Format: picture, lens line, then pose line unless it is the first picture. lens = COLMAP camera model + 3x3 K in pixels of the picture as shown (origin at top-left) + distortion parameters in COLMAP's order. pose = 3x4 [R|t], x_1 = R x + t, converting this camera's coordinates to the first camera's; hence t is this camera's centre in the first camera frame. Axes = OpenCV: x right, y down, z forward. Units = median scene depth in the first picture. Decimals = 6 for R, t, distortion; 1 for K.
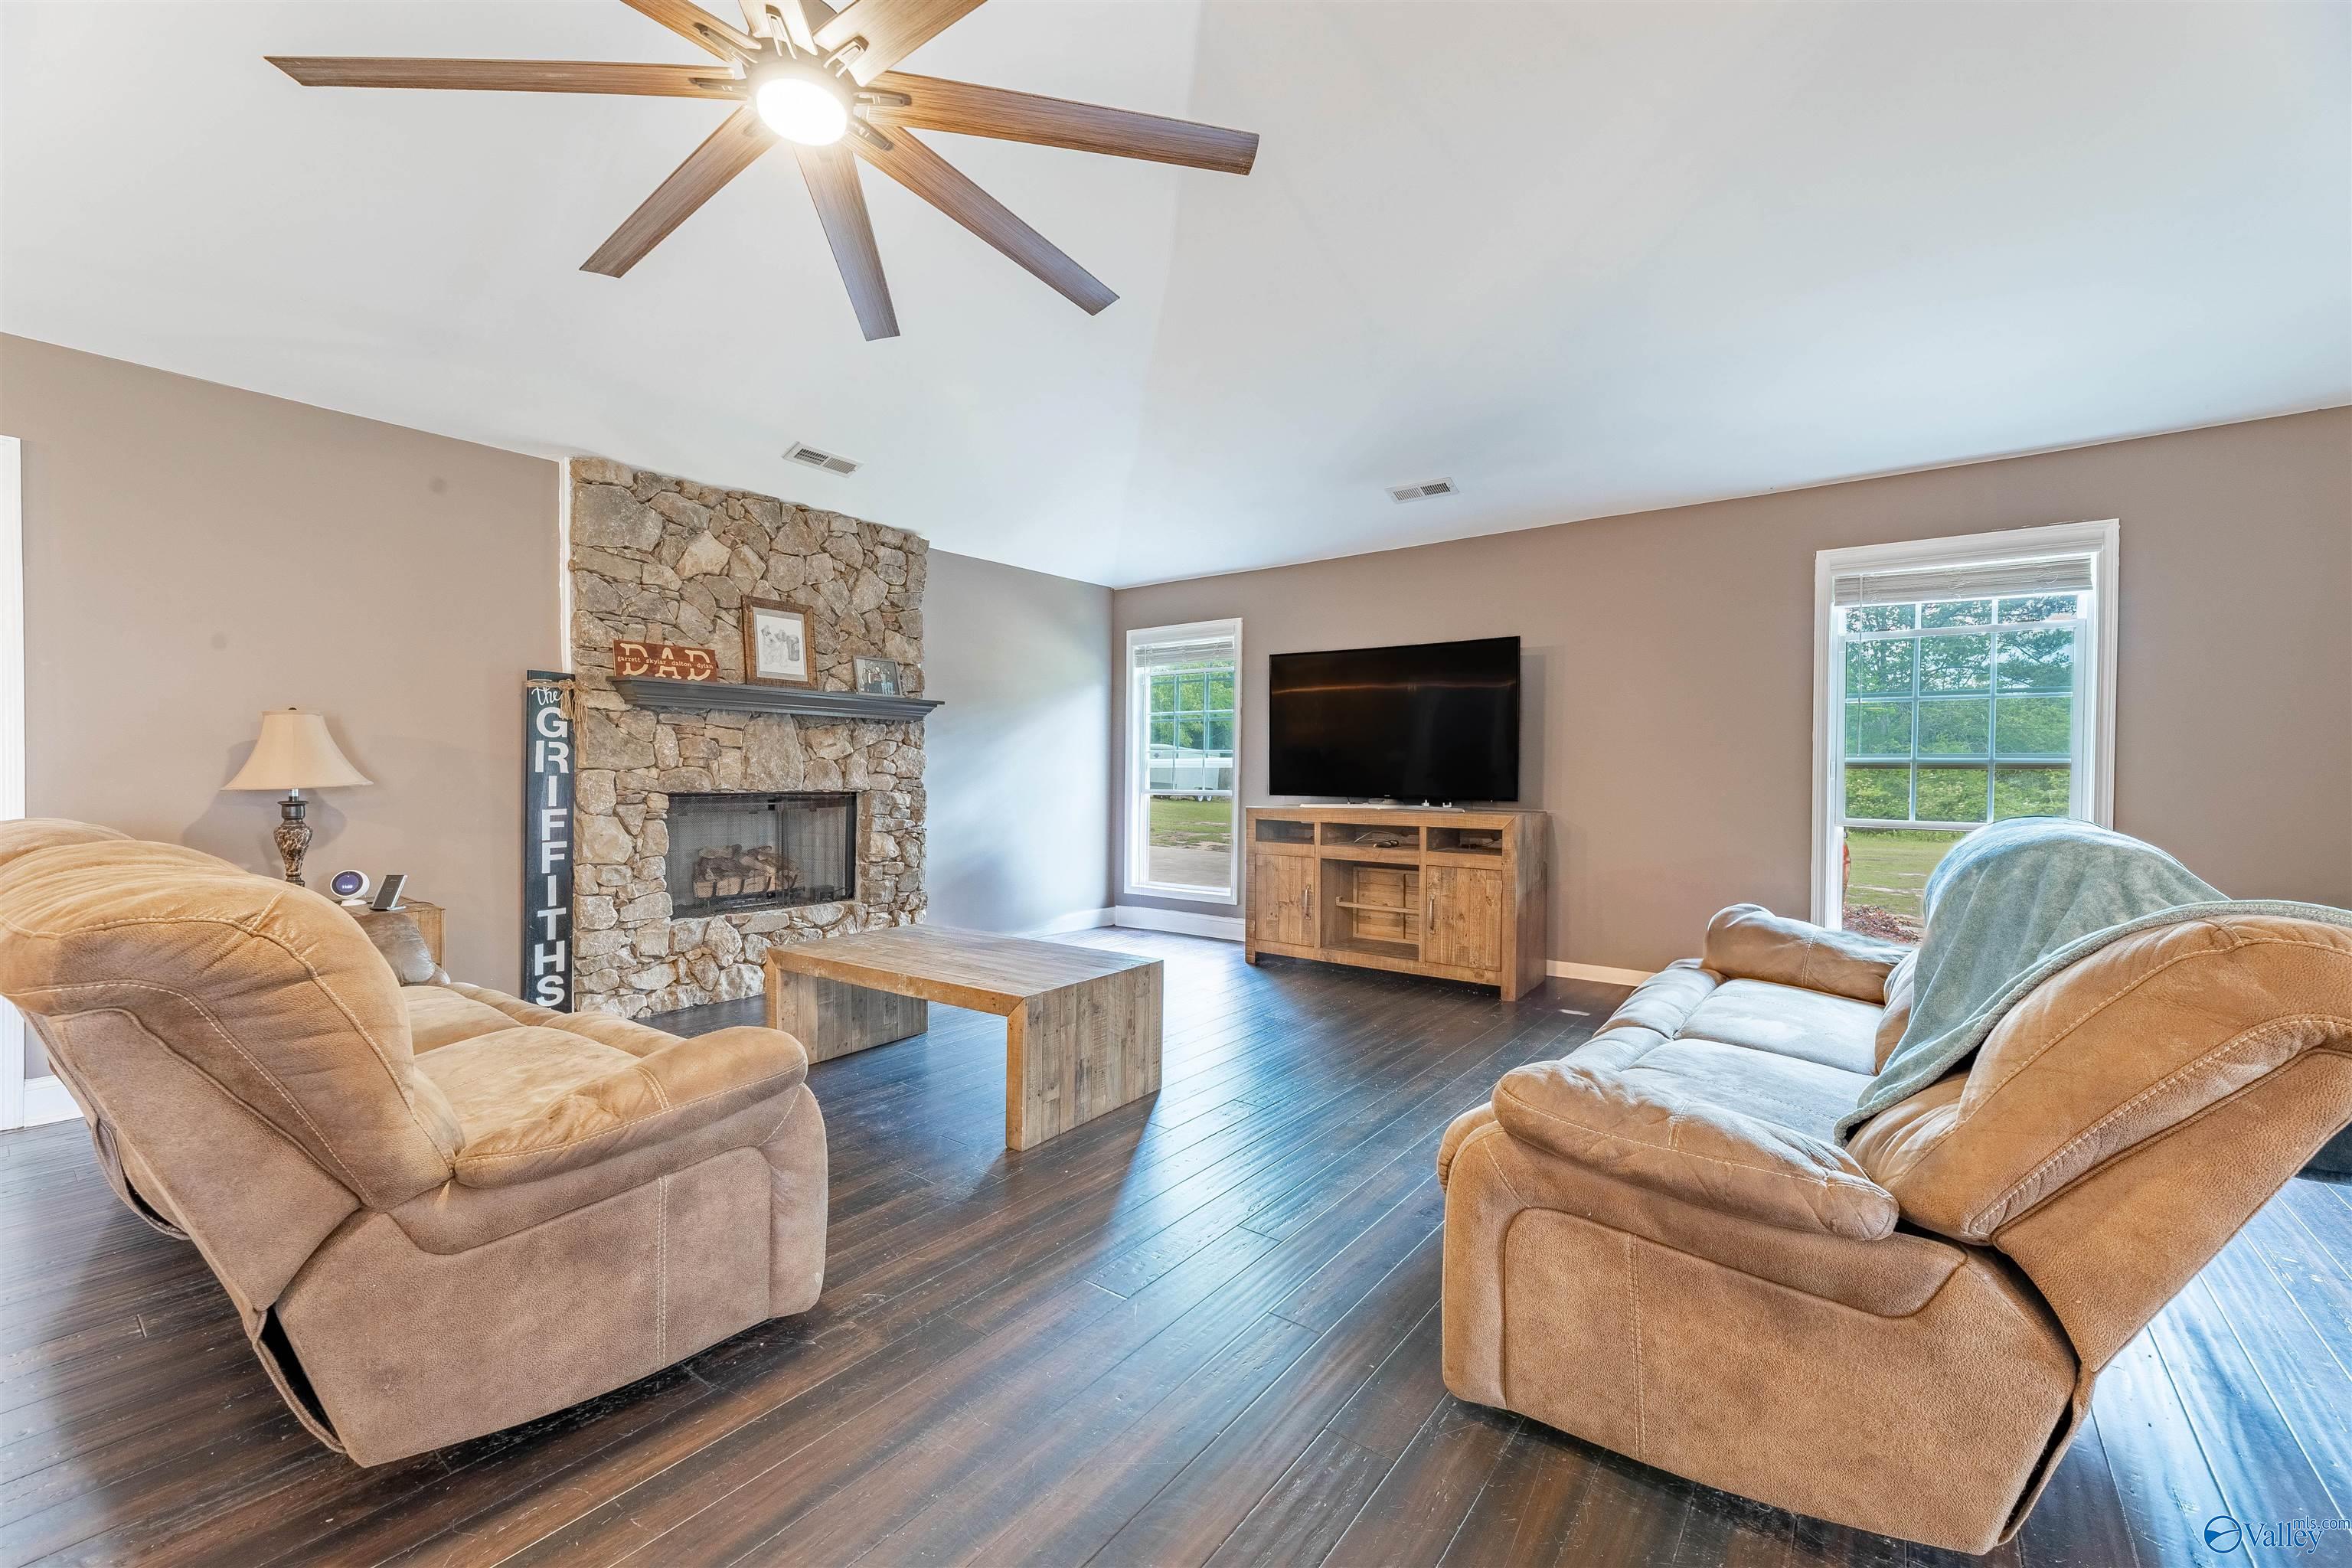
lens RADIAL K [[939.1, 0, 1176.0], [0, 939.1, 784.0], [0, 0, 1]] dist [0.001530, -0.000462]
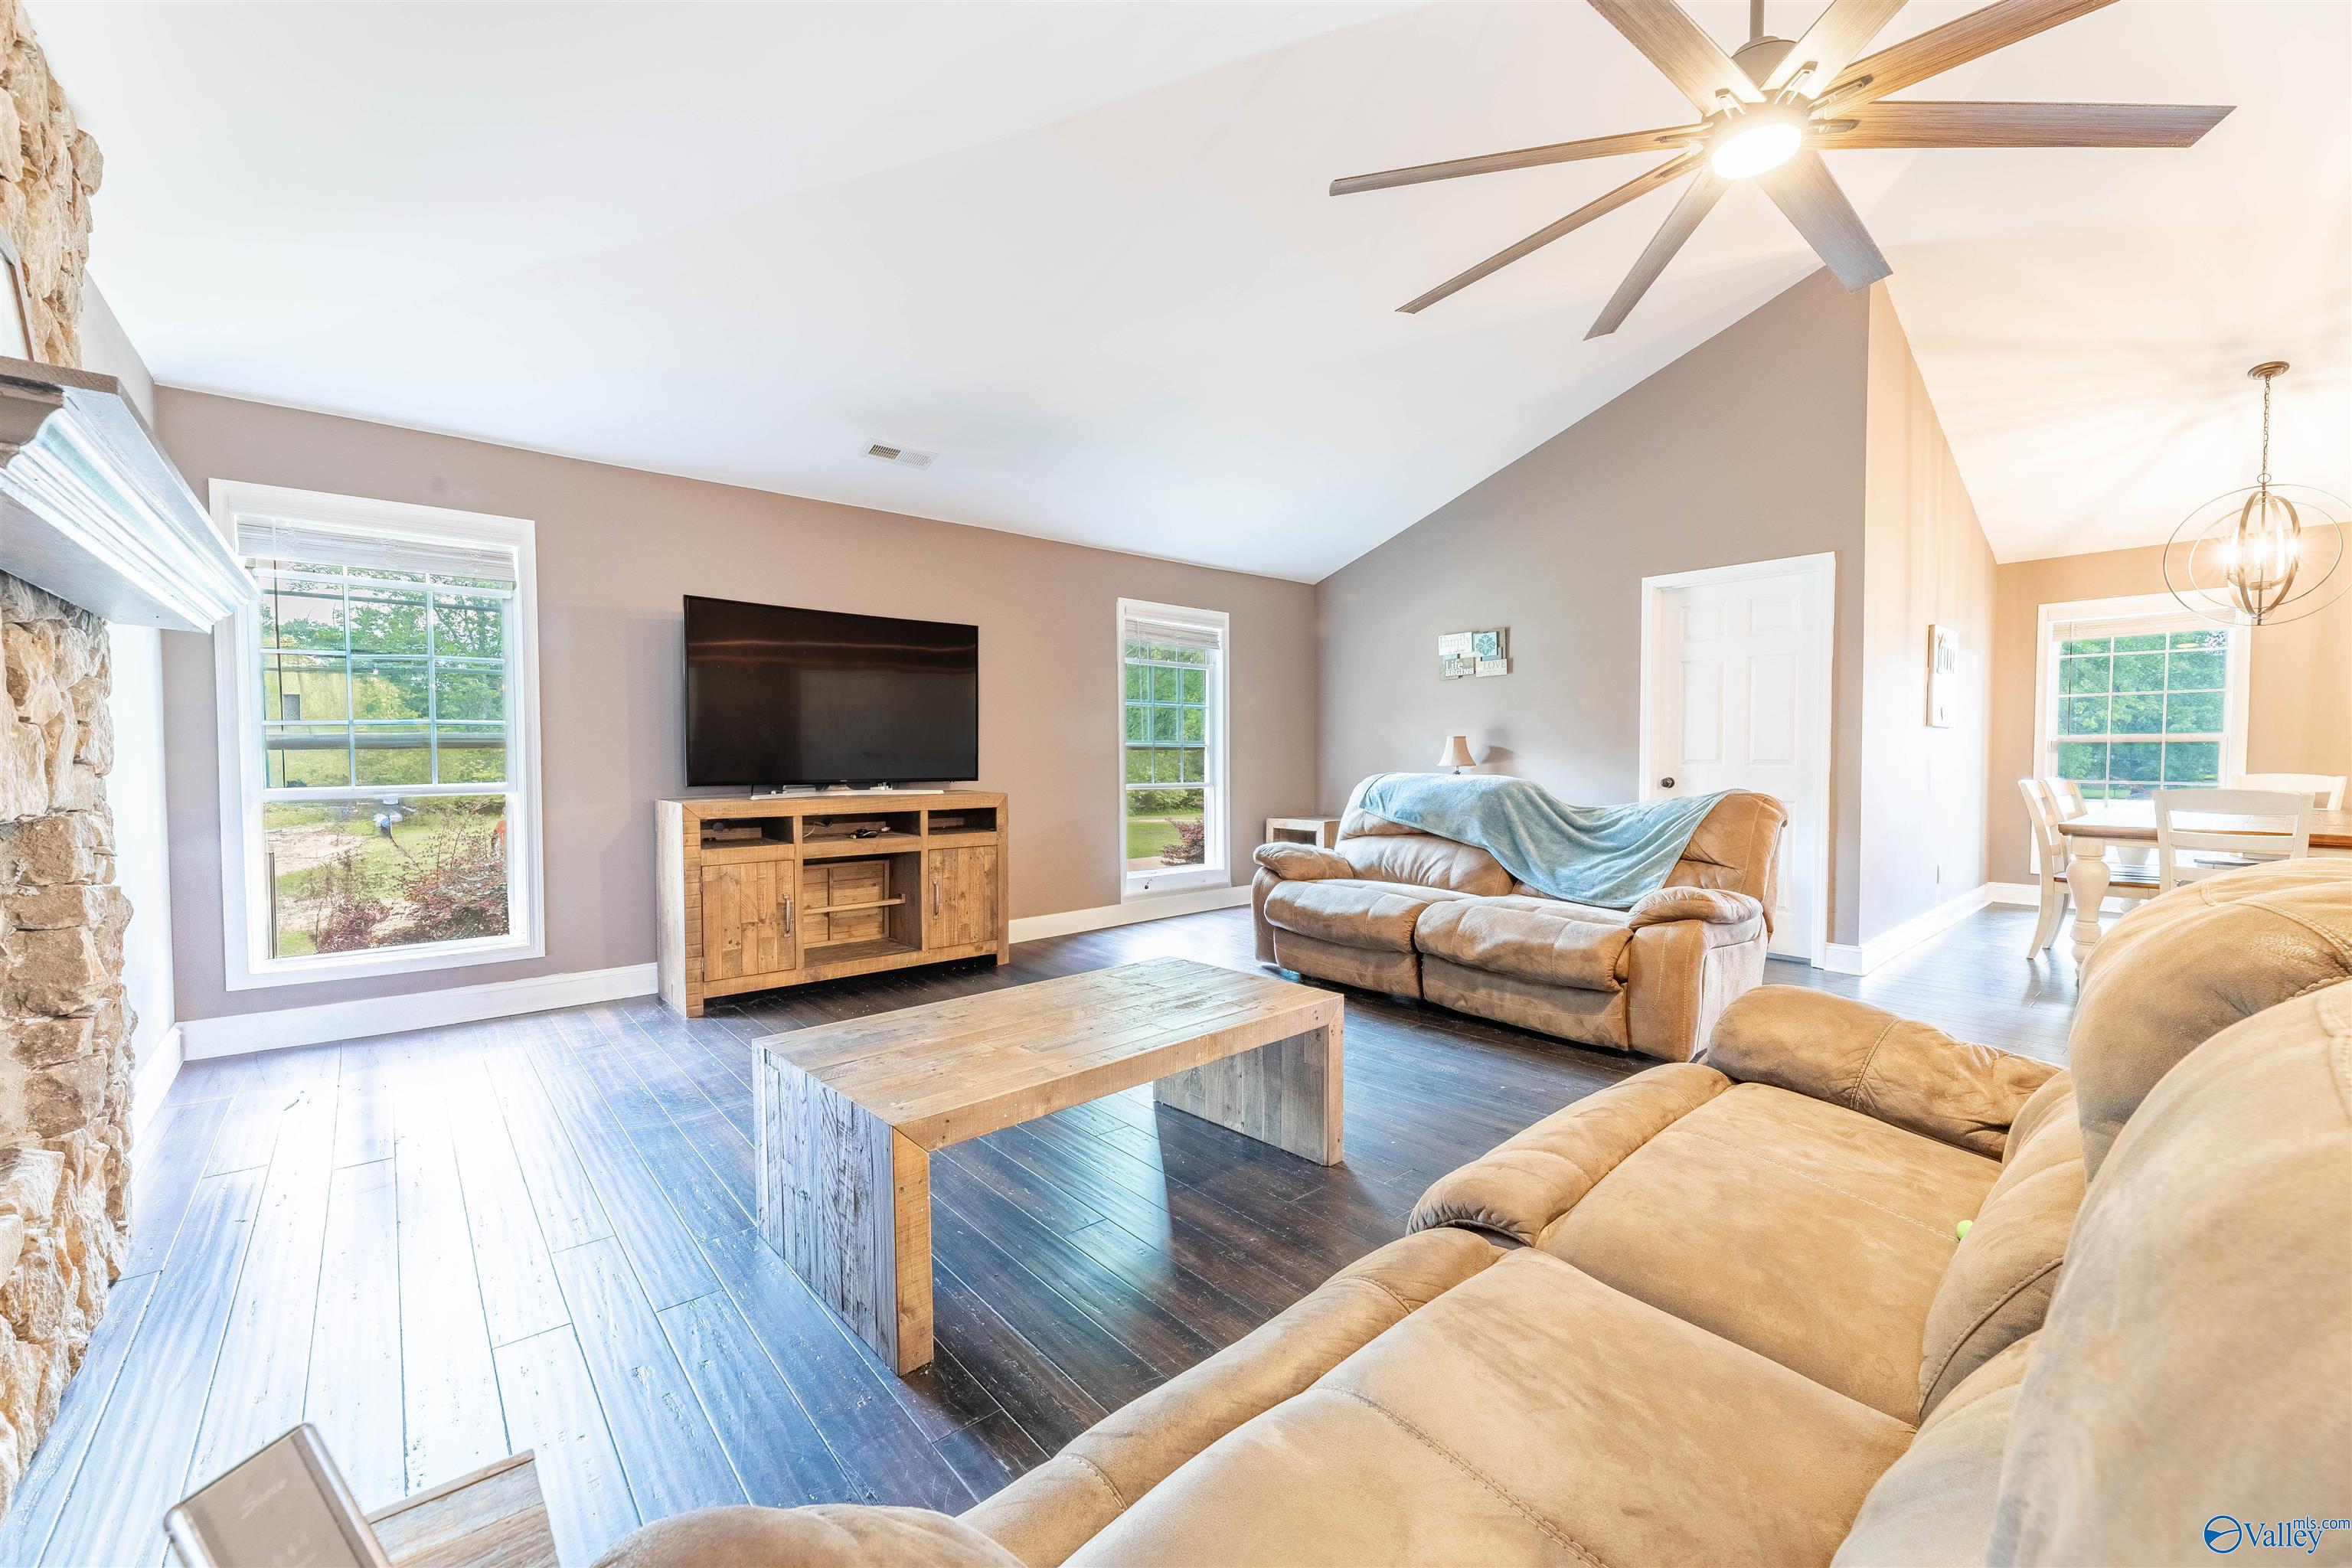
lens RADIAL K [[939.1, 0, 1176.0], [0, 939.1, 784.0], [0, 0, 1]] dist [0.001530, -0.000462]
pose [[0.214201, -0.035010, 0.976162, -0.622921], [0.016500, 0.999345, 0.032221, -0.008290], [-0.976650, 0.009205, 0.214638, 0.544493]]
